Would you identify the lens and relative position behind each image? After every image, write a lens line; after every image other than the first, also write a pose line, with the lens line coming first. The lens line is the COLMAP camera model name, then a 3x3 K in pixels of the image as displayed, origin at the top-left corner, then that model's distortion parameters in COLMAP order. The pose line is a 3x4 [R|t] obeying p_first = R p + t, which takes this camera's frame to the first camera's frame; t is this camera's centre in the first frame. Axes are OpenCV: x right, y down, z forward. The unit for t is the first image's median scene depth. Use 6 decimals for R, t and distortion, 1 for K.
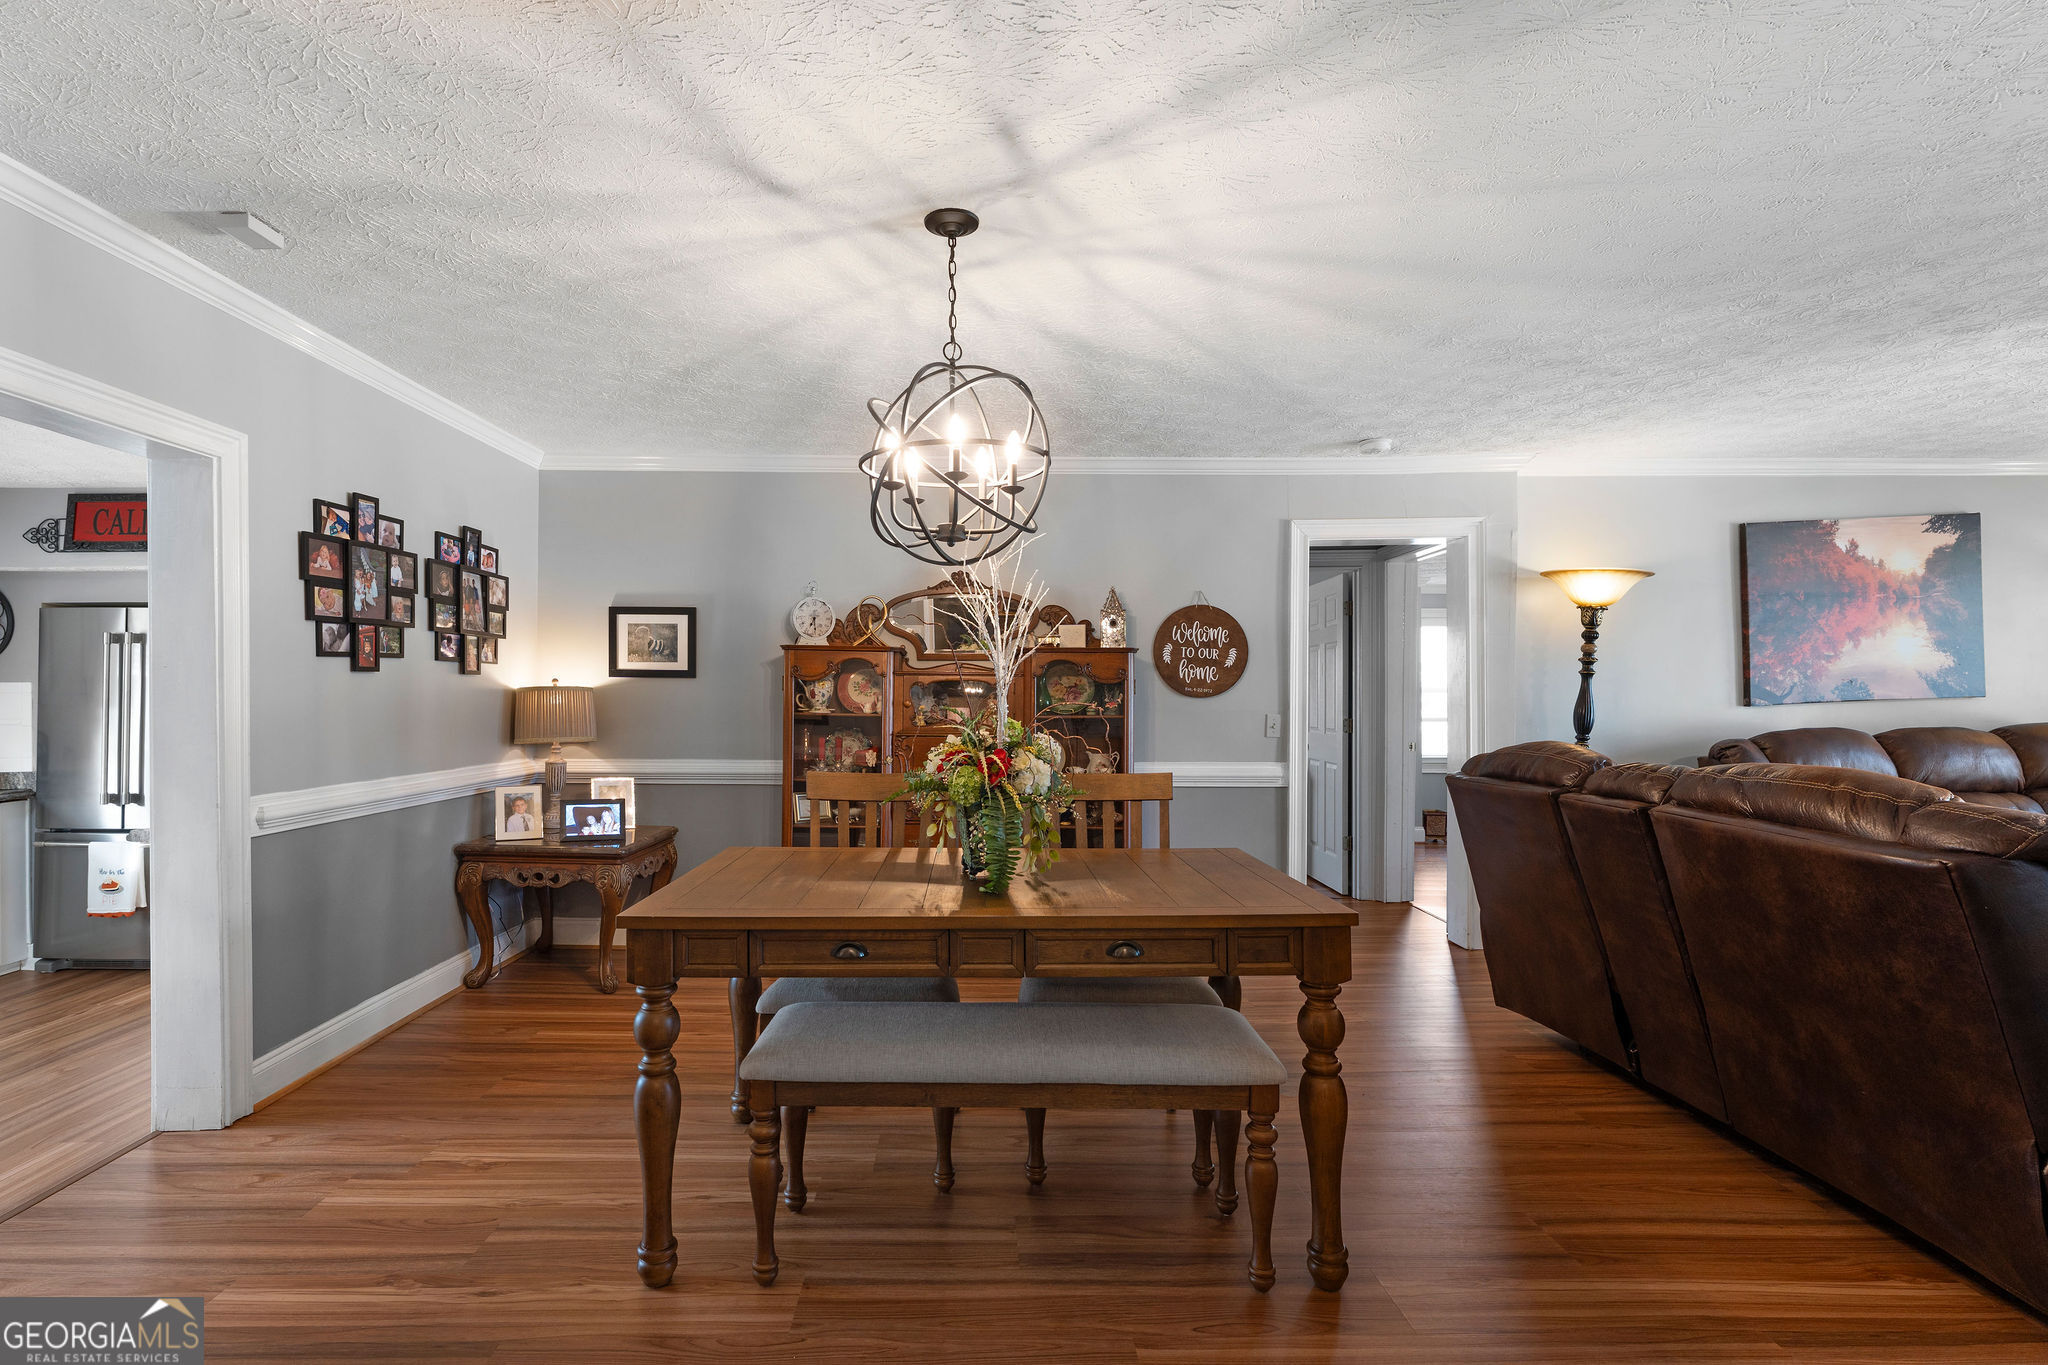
lens RADIAL K [[975.5, 0, 987.0], [0, 975.5, 696.0], [0, 0, 1]] dist [0.003898, -0.001006]
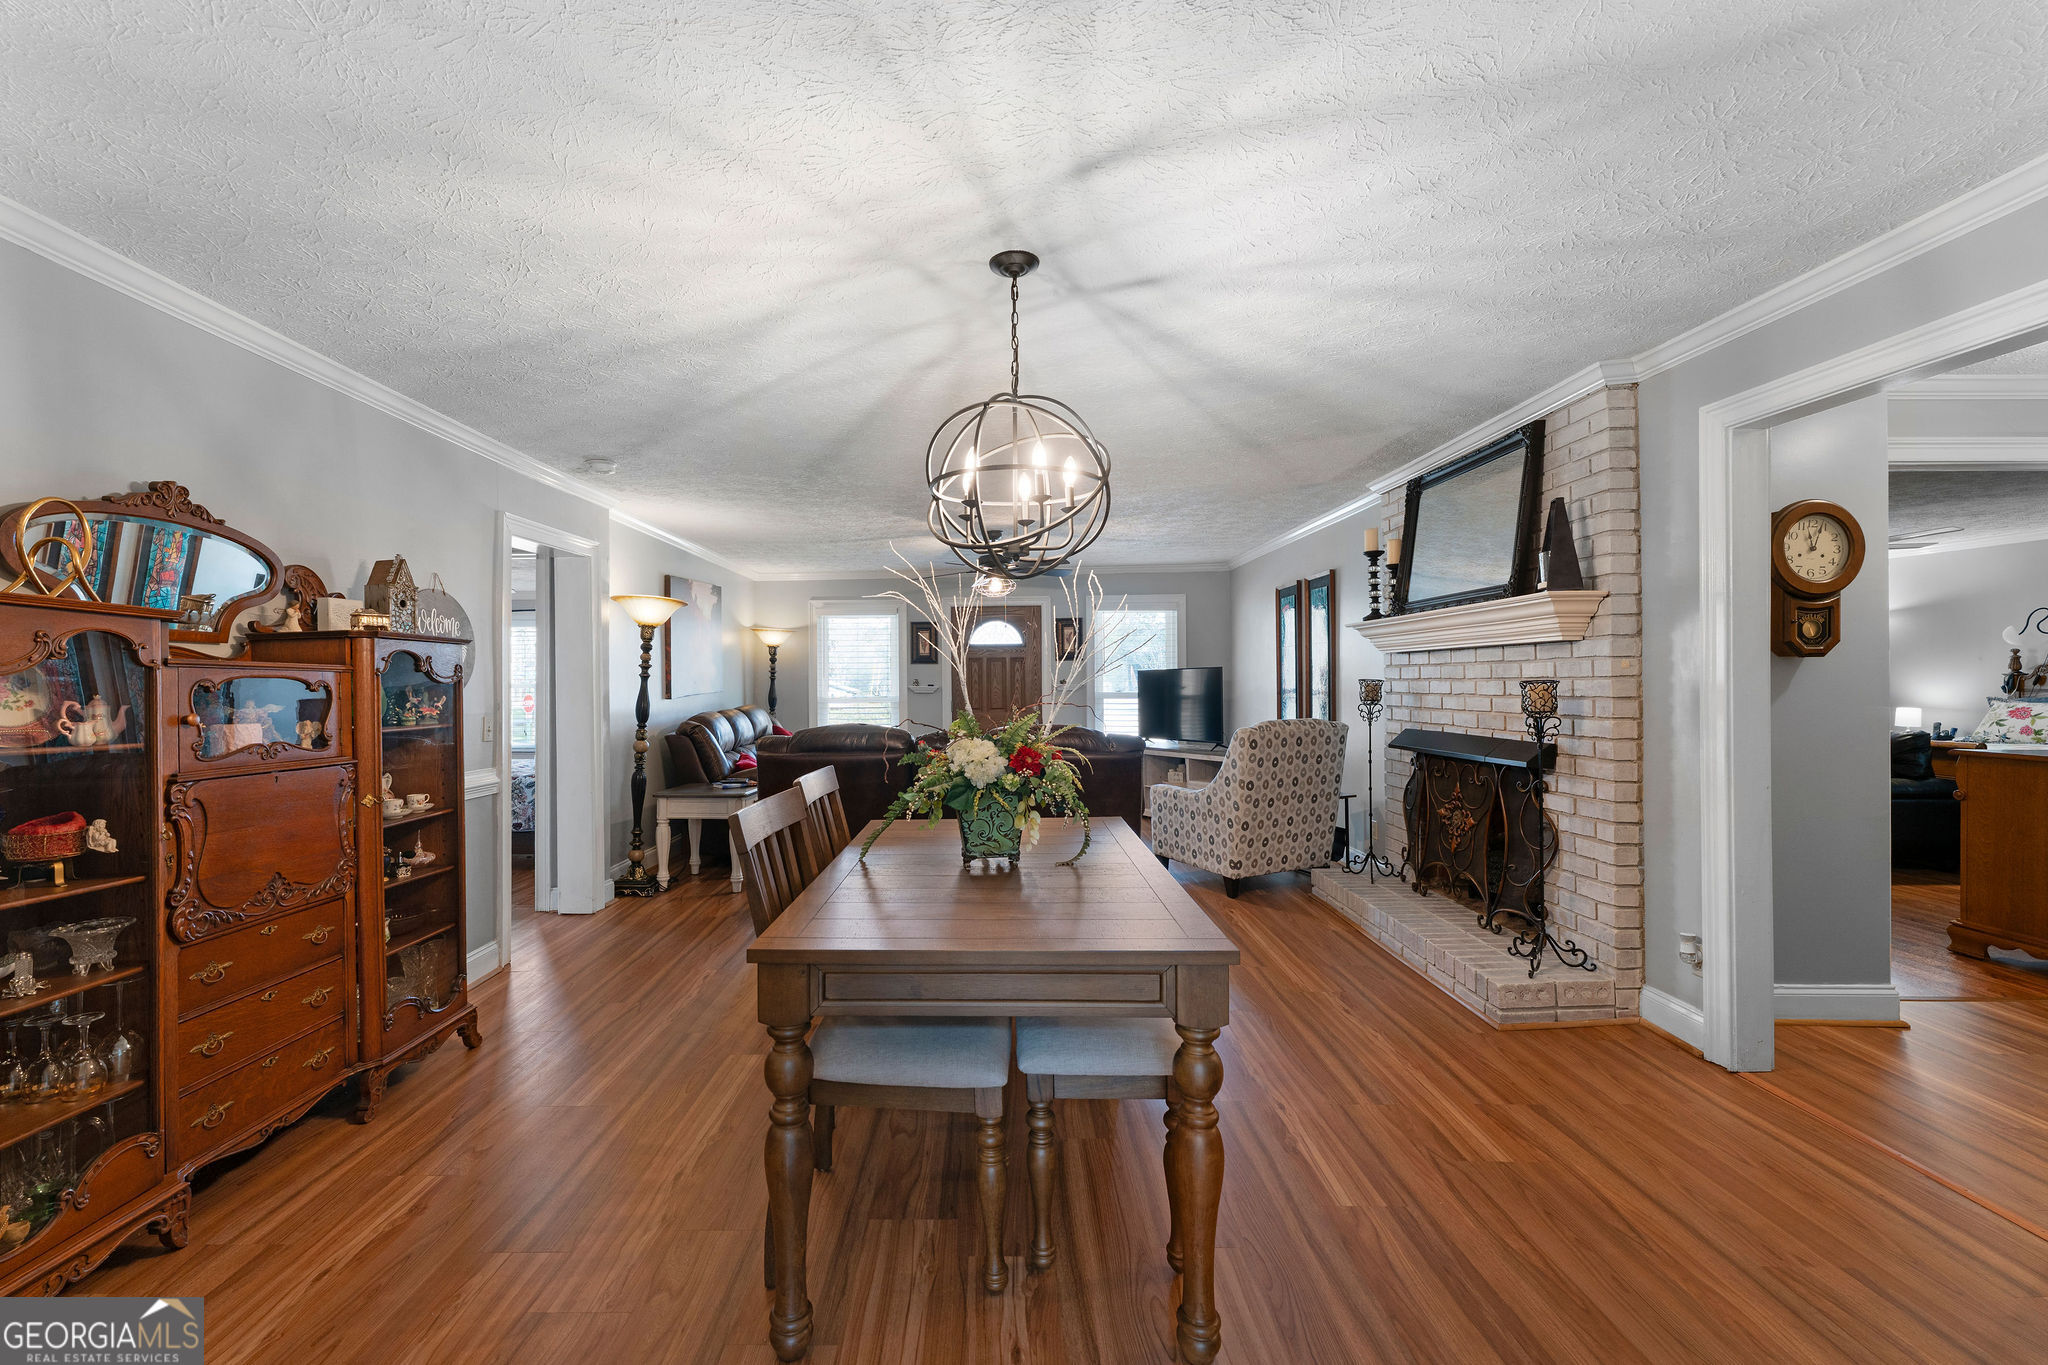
lens RADIAL K [[828.7, 0, 981.2], [0, 828.7, 688.0], [0, 0, 1]] dist [-0.001424, -0.000162]
pose [[0.028775, -0.004392, 0.999576, -0.640638], [0.002430, 0.999988, 0.004324, -0.014840], [-0.999583, 0.002304, 0.028785, 0.680706]]
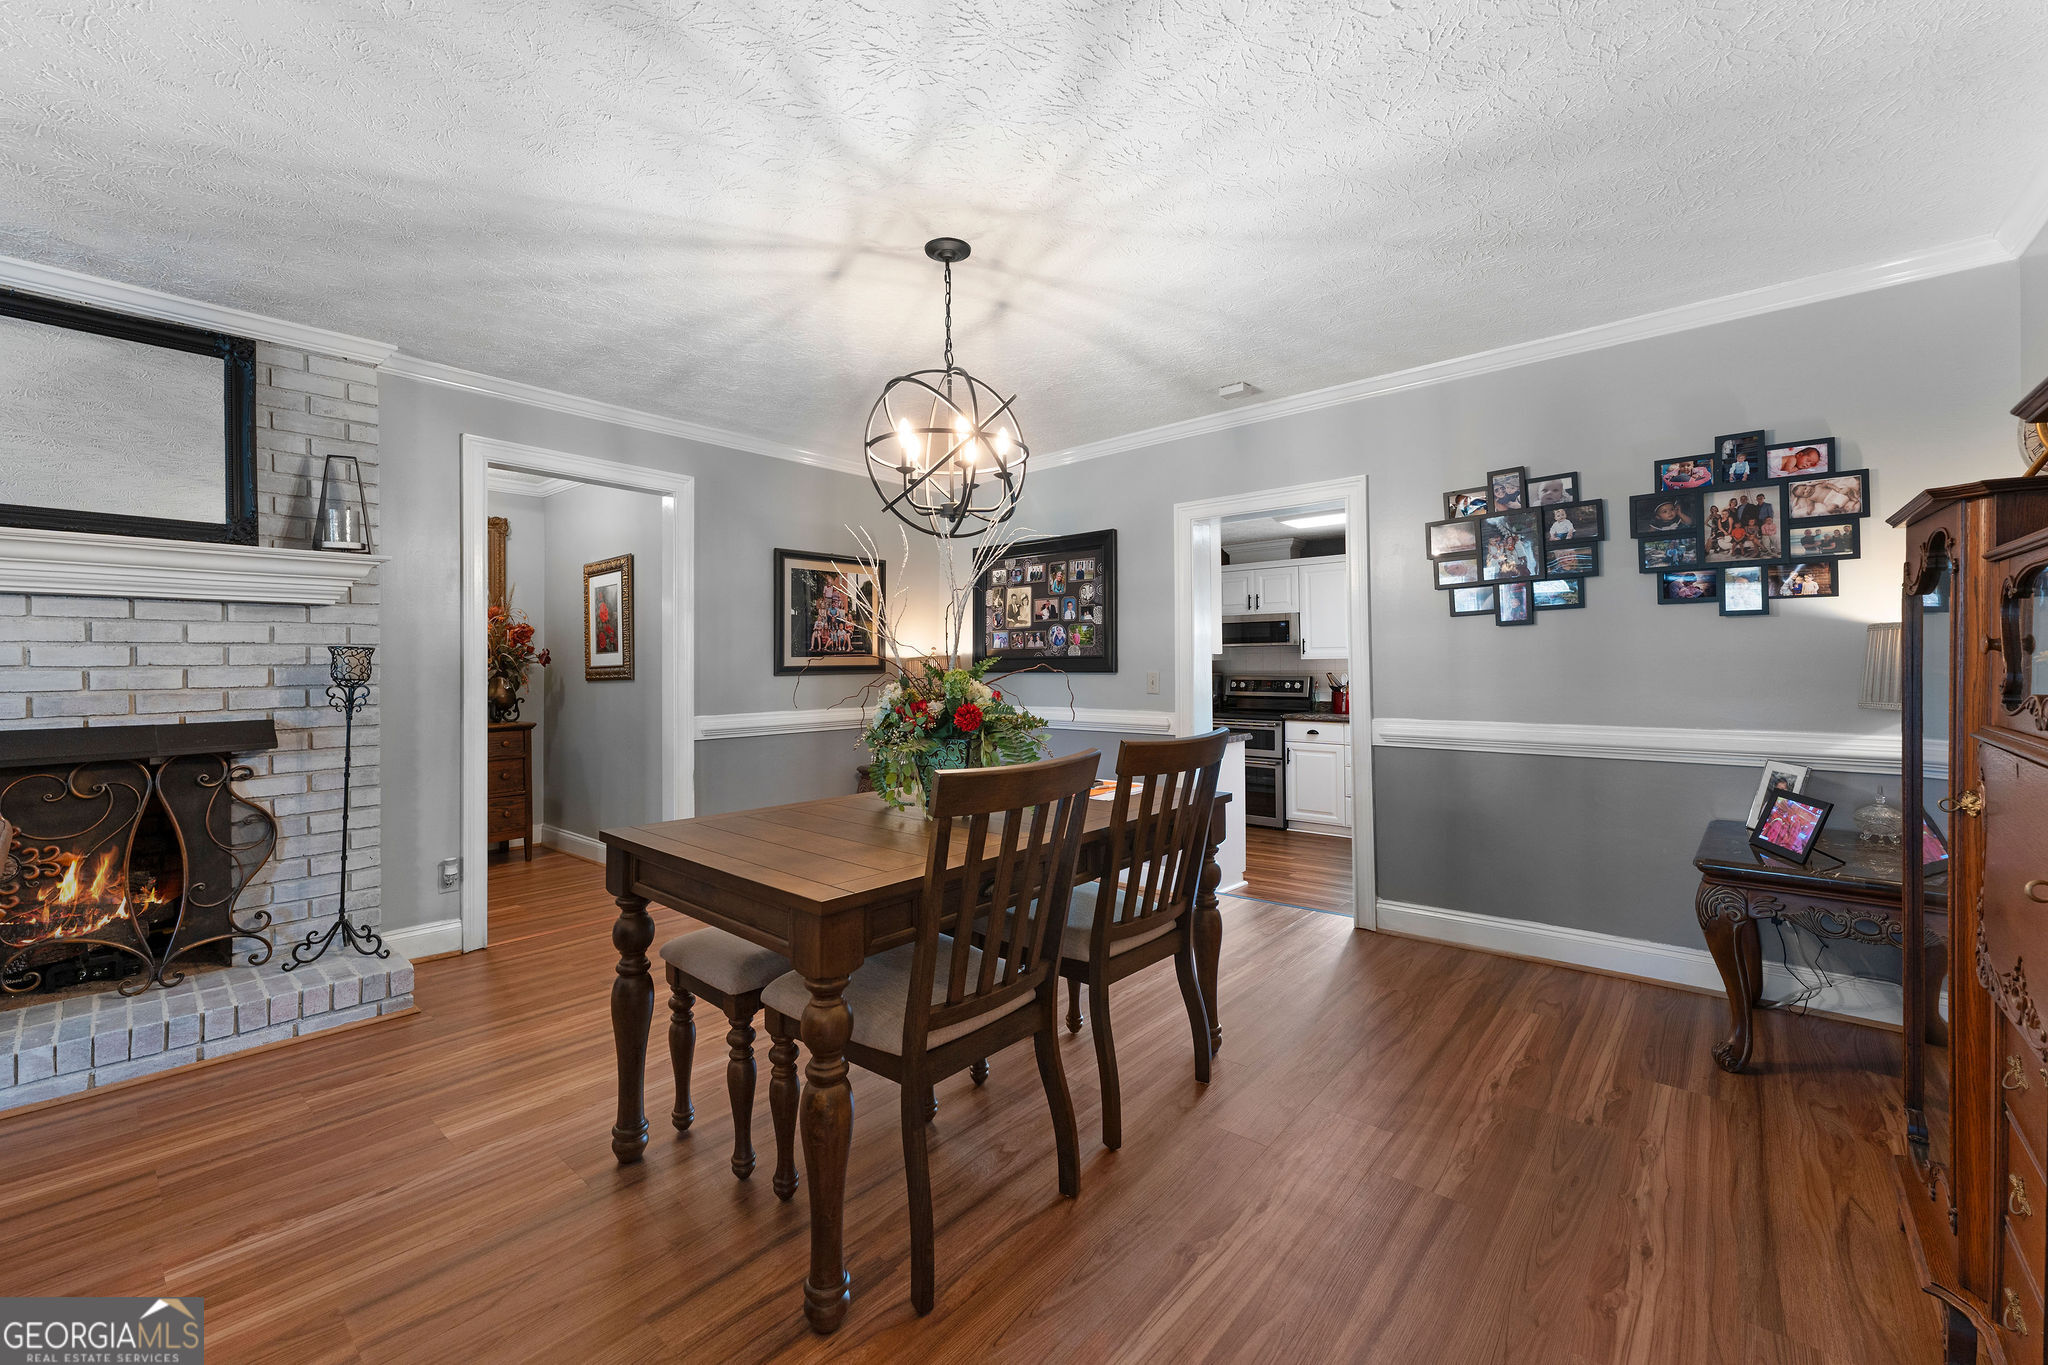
lens RADIAL K [[828.7, 0, 997.7], [0, 828.7, 659.8], [0, 0, 1]] dist [-0.001424, -0.000162]
pose [[-0.680521, 0.007113, -0.732694, 0.442250], [0.014799, 0.999882, -0.004038, 0.009205], [0.732579, -0.013591, -0.680546, 1.155298]]
